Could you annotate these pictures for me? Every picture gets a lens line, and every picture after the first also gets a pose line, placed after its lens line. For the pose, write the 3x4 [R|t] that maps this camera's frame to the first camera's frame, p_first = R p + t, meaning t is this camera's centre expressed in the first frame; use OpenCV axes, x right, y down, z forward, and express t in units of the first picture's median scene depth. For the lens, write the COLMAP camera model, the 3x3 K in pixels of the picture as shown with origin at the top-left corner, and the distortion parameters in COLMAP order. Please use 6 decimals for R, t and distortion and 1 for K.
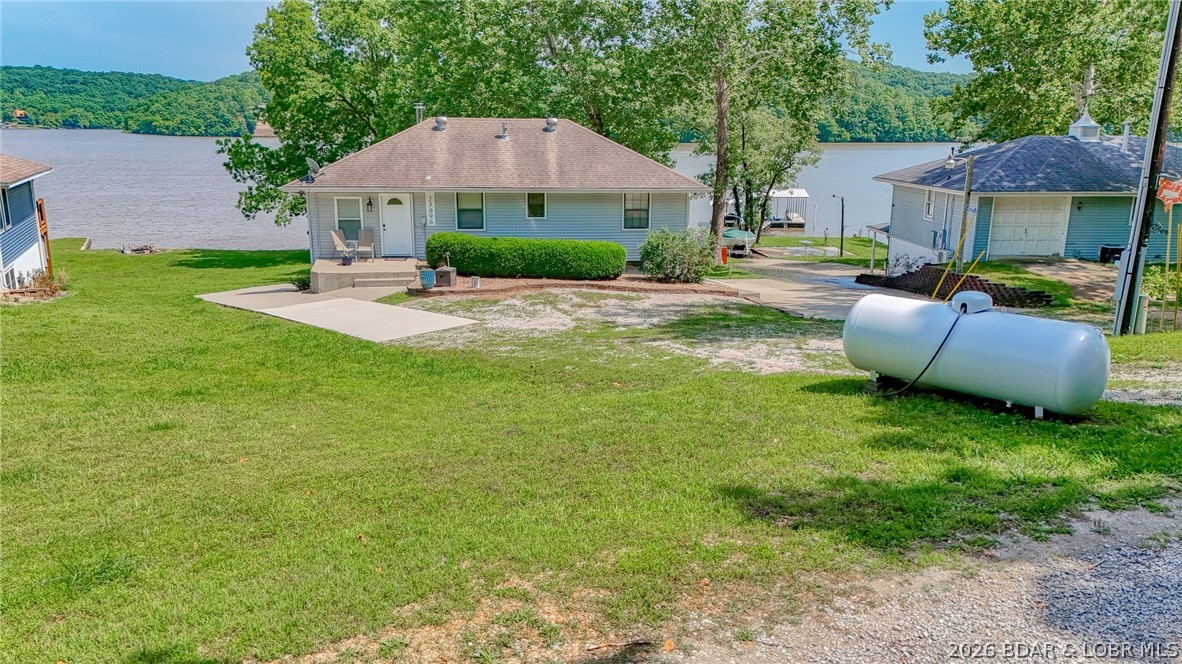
lens RADIAL K [[868.7, 0, 592.3], [0, 868.7, 341.3], [0, 0, 1]] dist [0.073306, -0.038661]
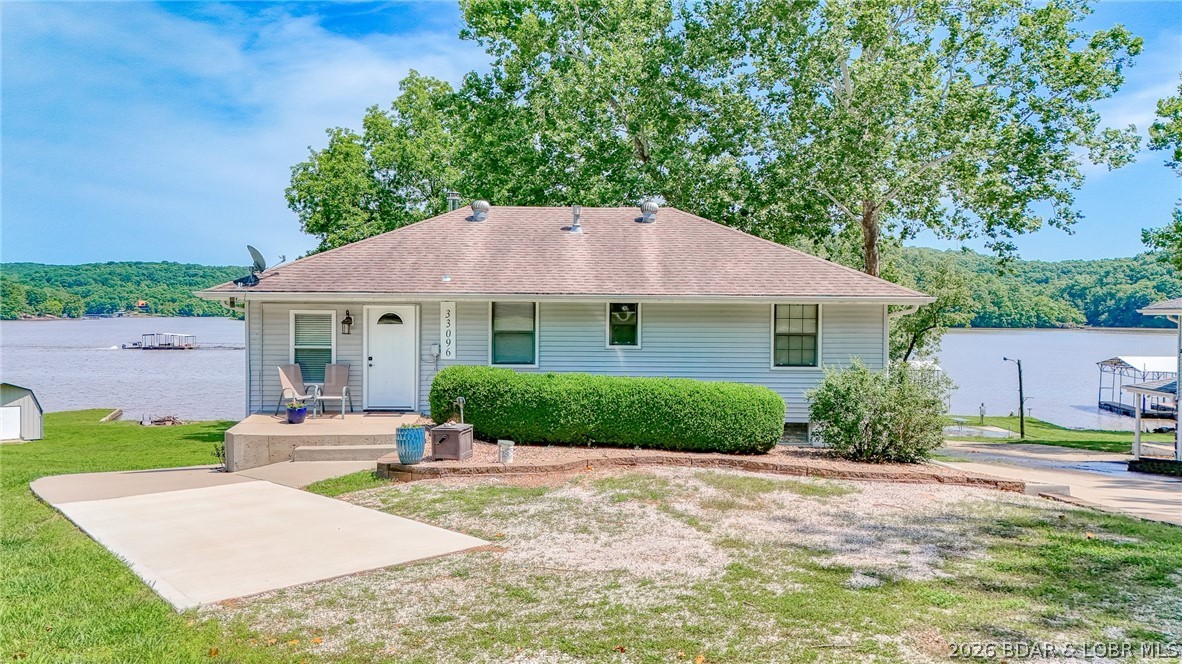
lens RADIAL K [[868.7, 0, 585.8], [0, 868.7, 324.5], [0, 0, 1]] dist [0.073306, -0.038661]
pose [[0.994959, -0.000387, -0.100284, -0.031383], [-0.022450, 0.973755, -0.226489, -0.022929], [0.097739, 0.227598, 0.968837, 0.430508]]
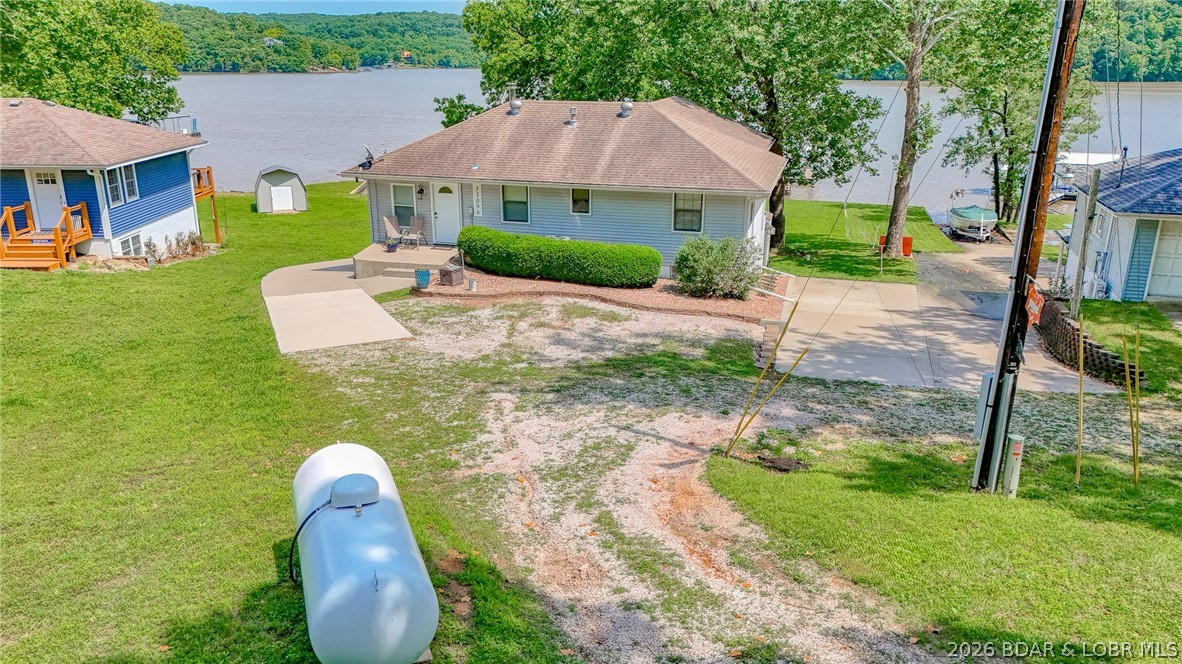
lens RADIAL K [[868.7, 0, 595.5], [0, 868.7, 339.6], [0, 0, 1]] dist [0.073306, -0.038661]
pose [[0.932105, 0.110792, -0.344827, 0.296924], [-0.087219, 0.992709, 0.083193, -0.087922], [0.351530, -0.047469, 0.934973, 0.118216]]
